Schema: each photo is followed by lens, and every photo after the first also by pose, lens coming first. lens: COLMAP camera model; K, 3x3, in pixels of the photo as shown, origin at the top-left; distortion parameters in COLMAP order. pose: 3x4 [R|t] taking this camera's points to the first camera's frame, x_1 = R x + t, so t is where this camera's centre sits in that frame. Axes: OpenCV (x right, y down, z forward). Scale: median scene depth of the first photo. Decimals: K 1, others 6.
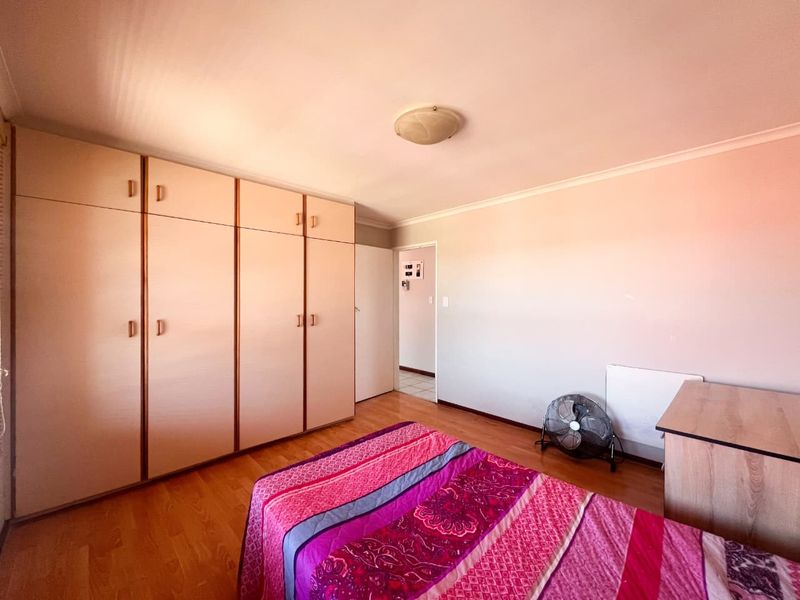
lens RADIAL K [[314.7, 0, 398.7], [0, 314.7, 298.9], [0, 0, 1]] dist [-0.000203, -0.000005]
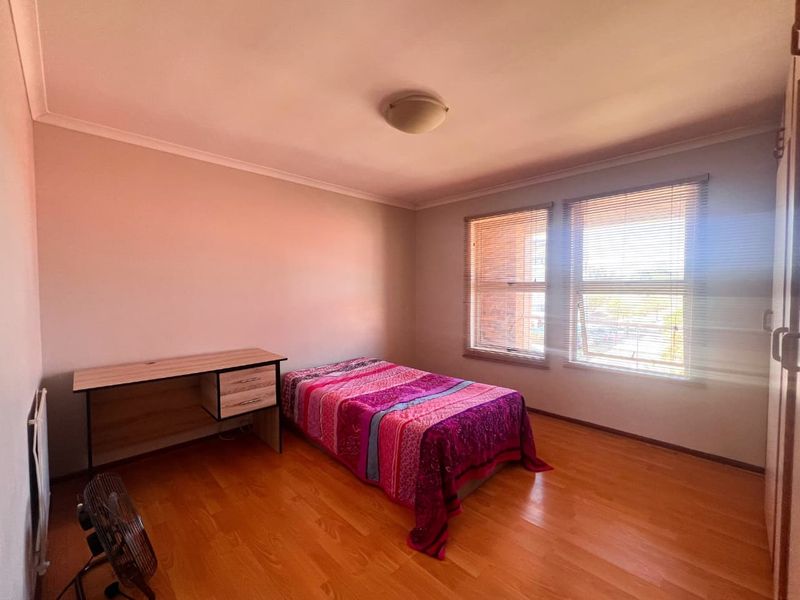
lens RADIAL K [[314.7, 0, 402.3], [0, 314.7, 299.1], [0, 0, 1]] dist [-0.000203, -0.000005]
pose [[-0.999425, -0.004541, -0.033597, 0.280619], [-0.005685, 0.999405, 0.034026, 0.024017], [0.033422, 0.034197, -0.998856, 3.126801]]
